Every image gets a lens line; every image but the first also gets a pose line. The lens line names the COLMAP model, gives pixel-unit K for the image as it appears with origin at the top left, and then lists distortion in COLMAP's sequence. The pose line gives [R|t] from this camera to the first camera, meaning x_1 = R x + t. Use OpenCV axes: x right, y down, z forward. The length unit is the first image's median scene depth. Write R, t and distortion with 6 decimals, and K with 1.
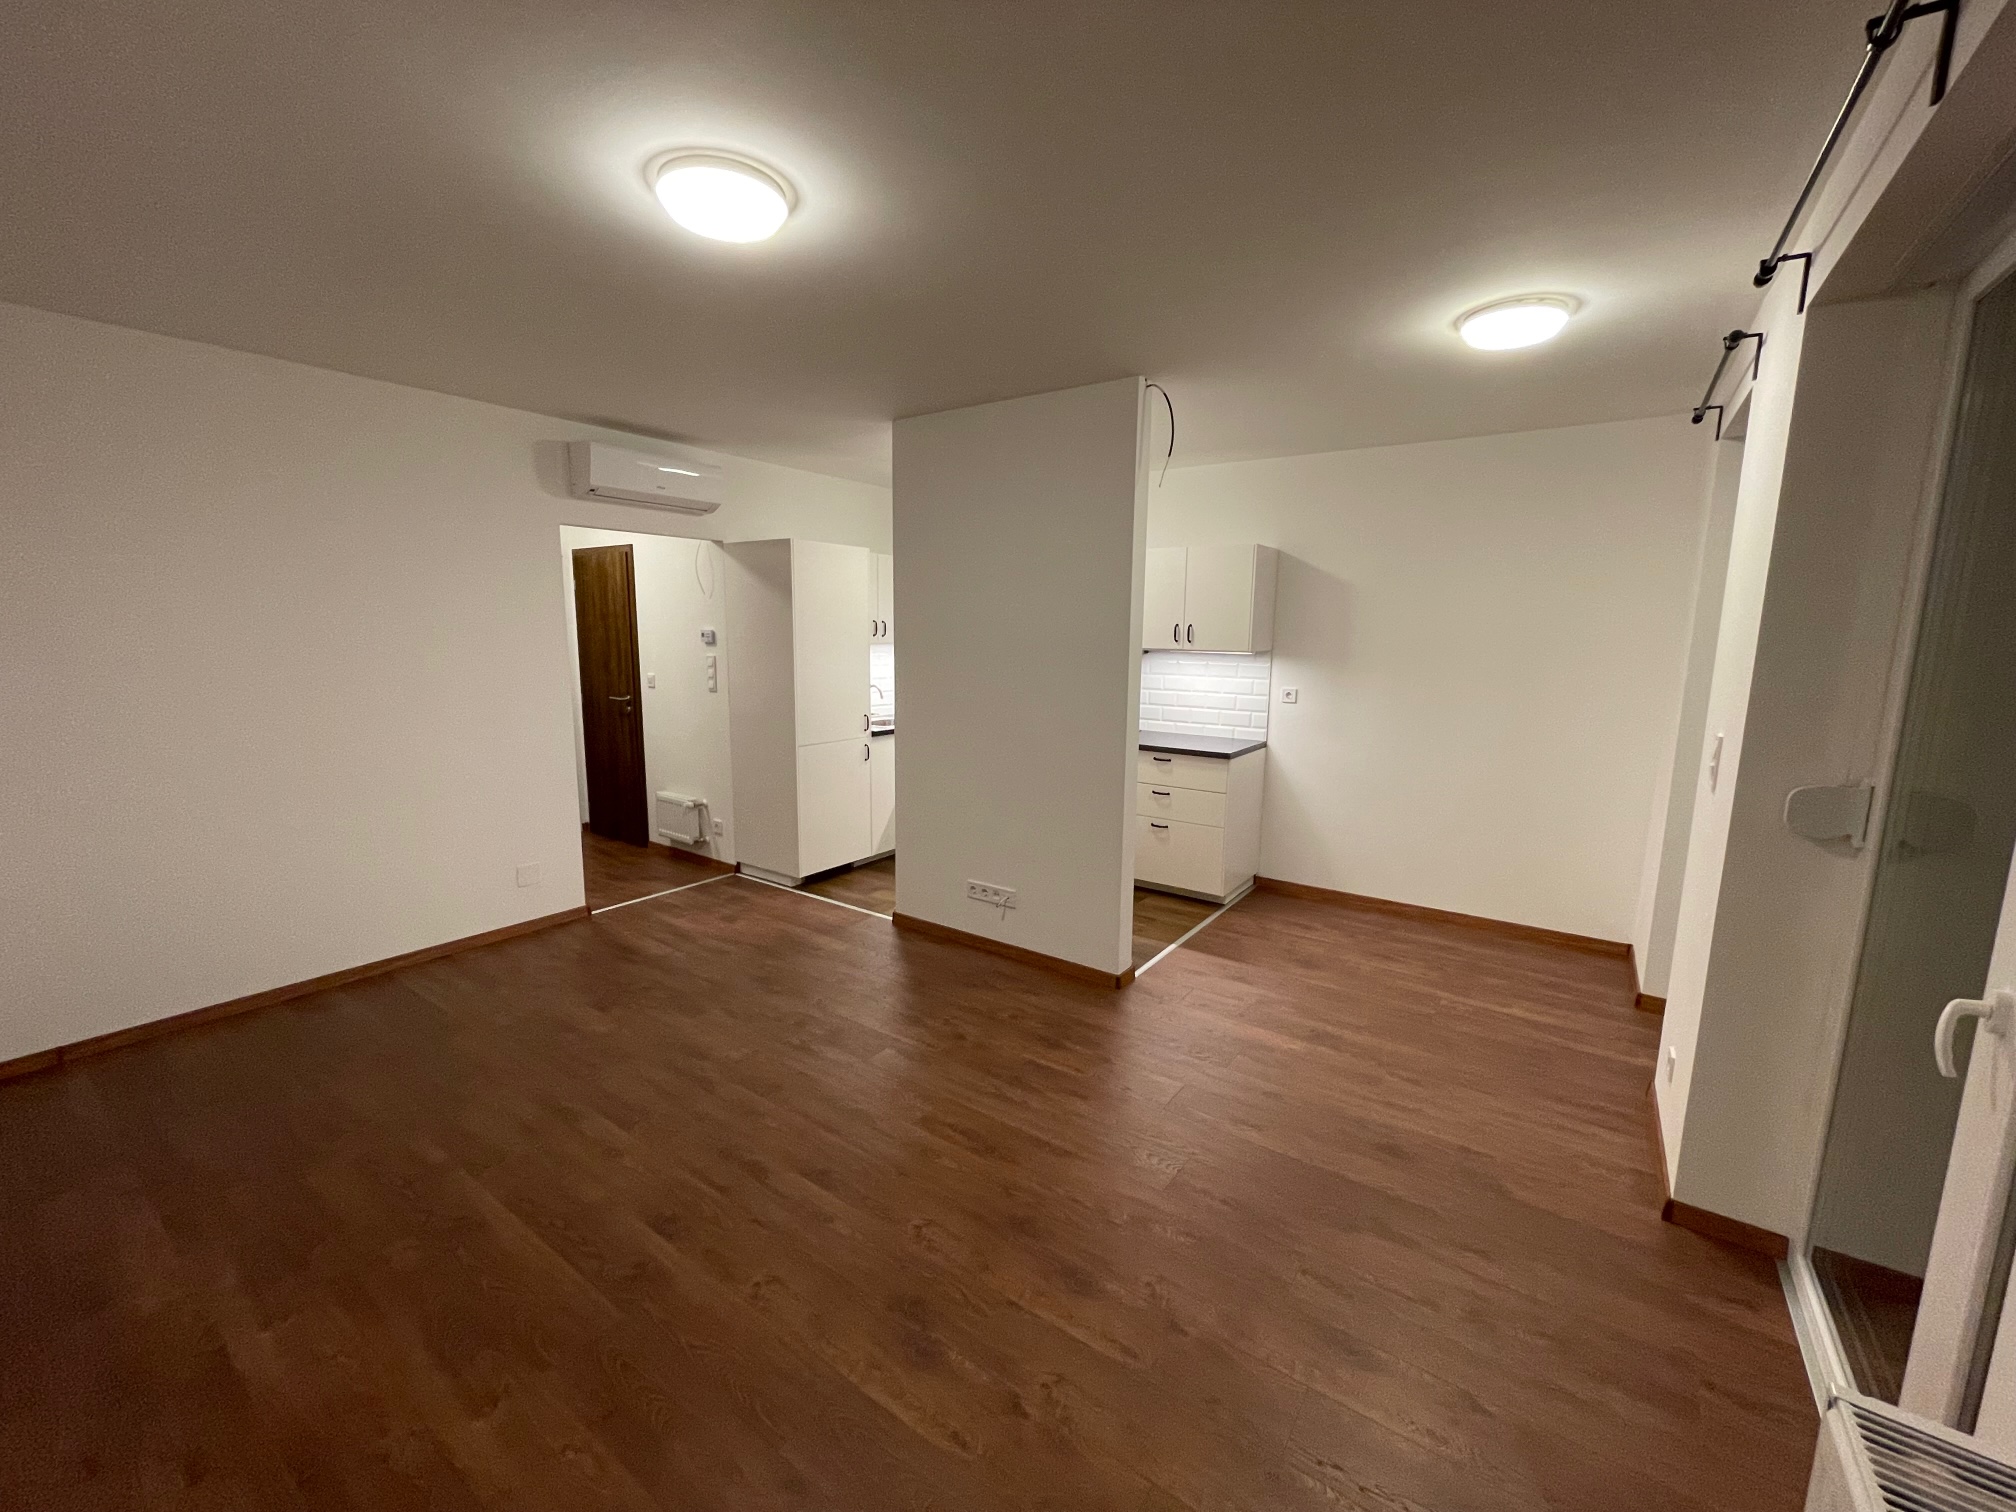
lens RADIAL K [[821.3, 0, 1008.0], [0, 821.3, 756.0], [0, 0, 1]] dist [-0.010304, 0.005219]
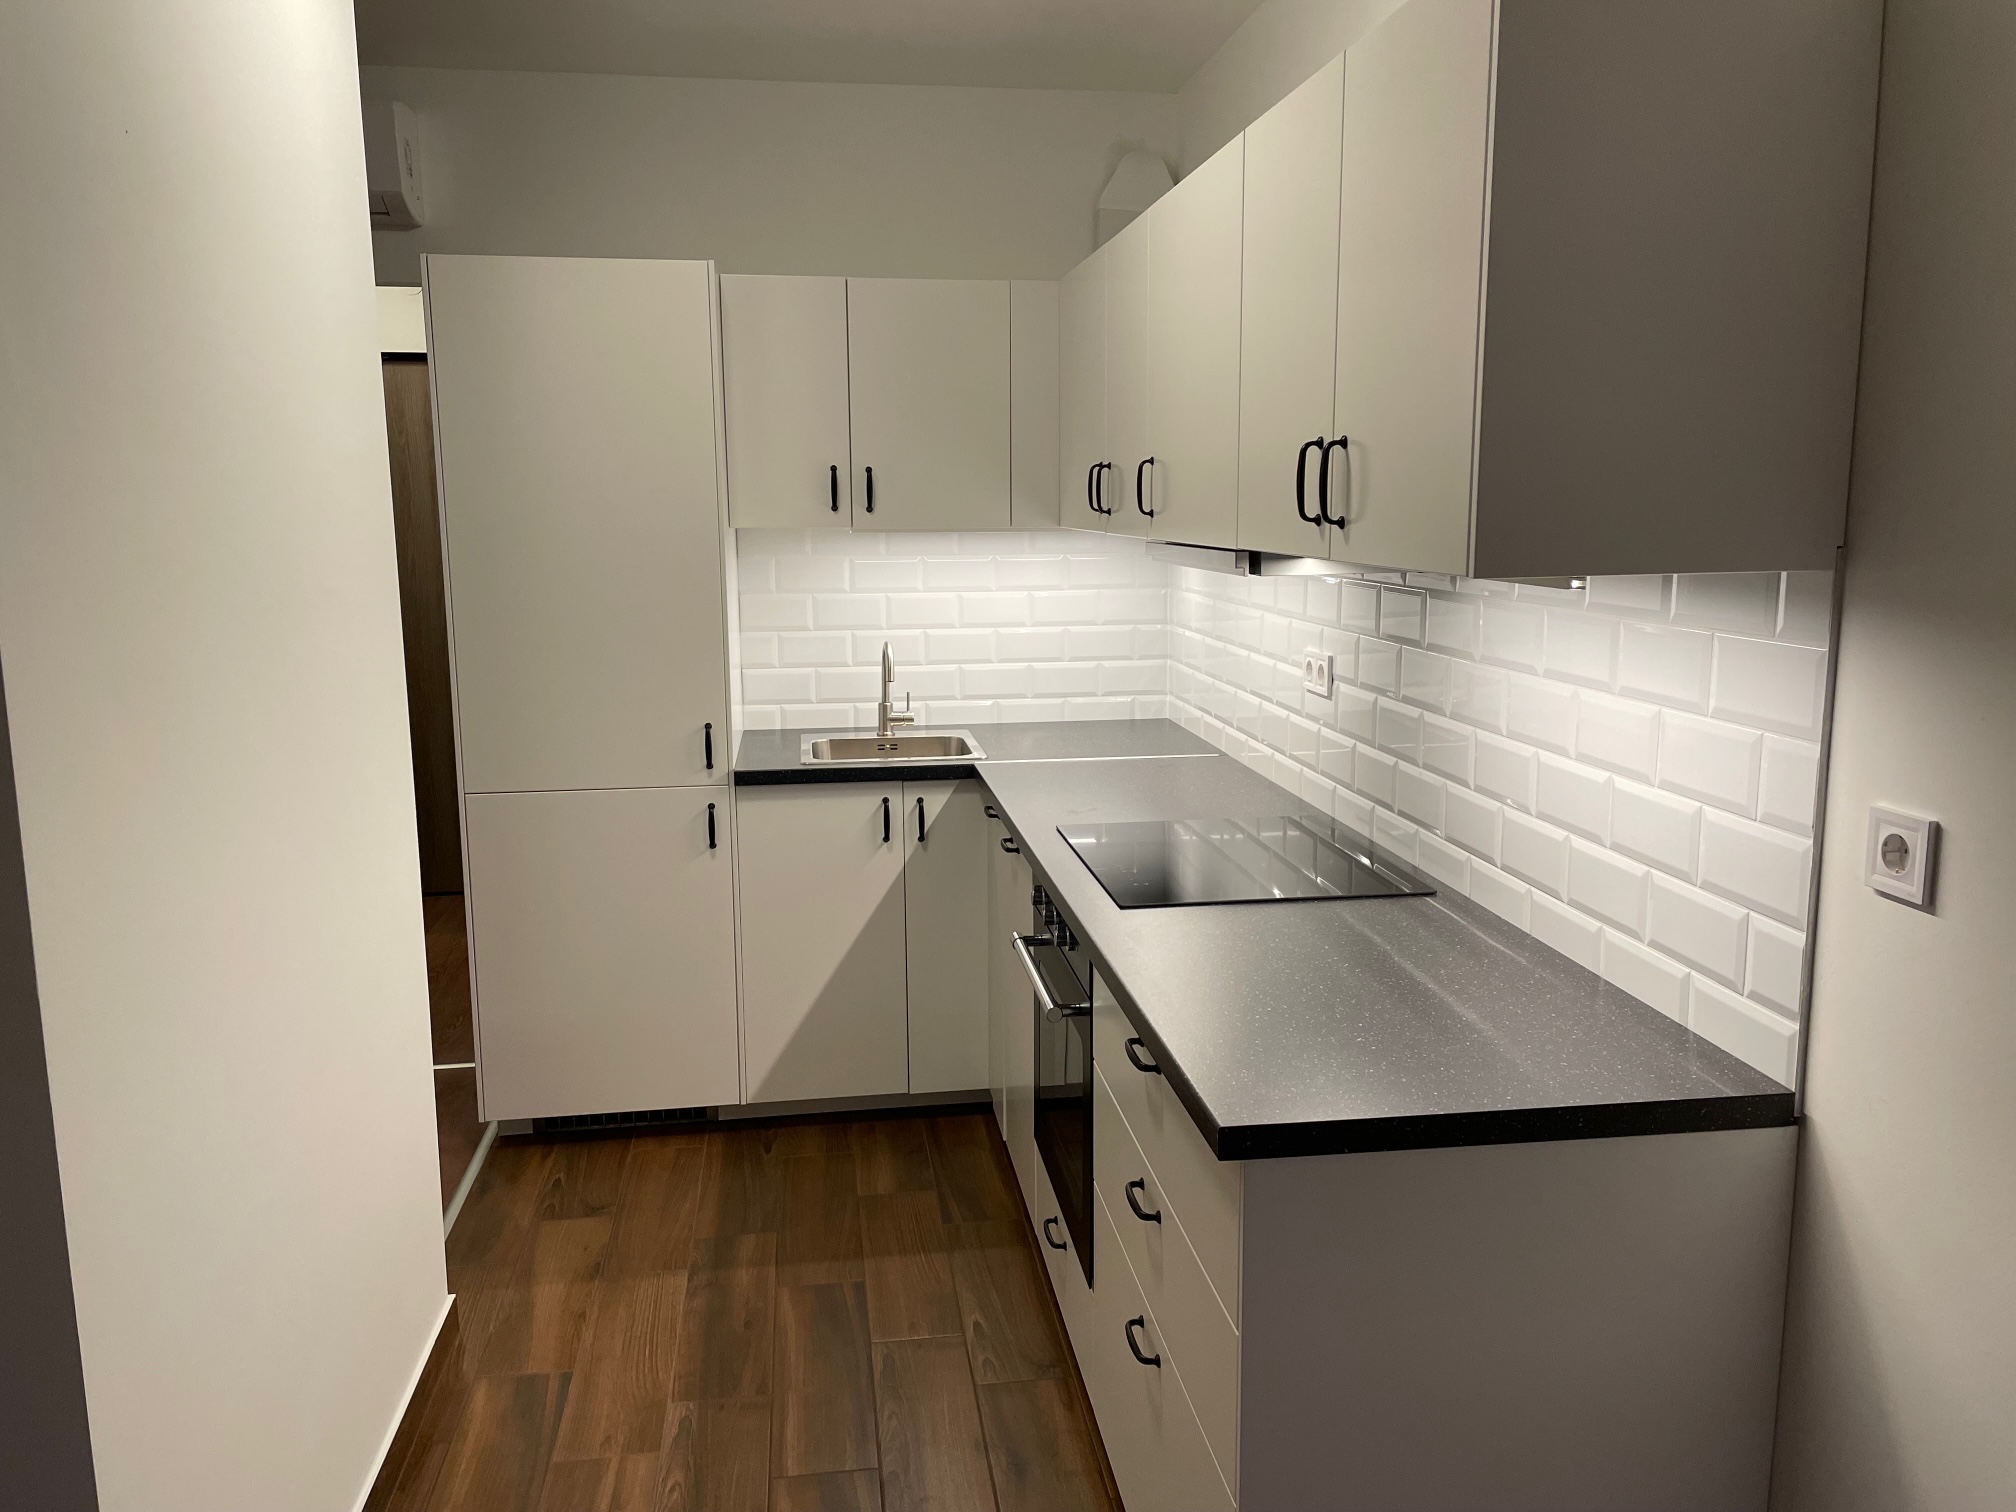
lens RADIAL K [[1537.8, 0, 1008.0], [0, 1537.8, 756.0], [0, 0, 1]] dist [-0.000609, 0.000201]
pose [[0.685186, 0.107576, -0.720380, 0.427324], [-0.102097, 0.993454, 0.051245, -0.088555], [0.721177, 0.038436, 0.691684, 0.651602]]
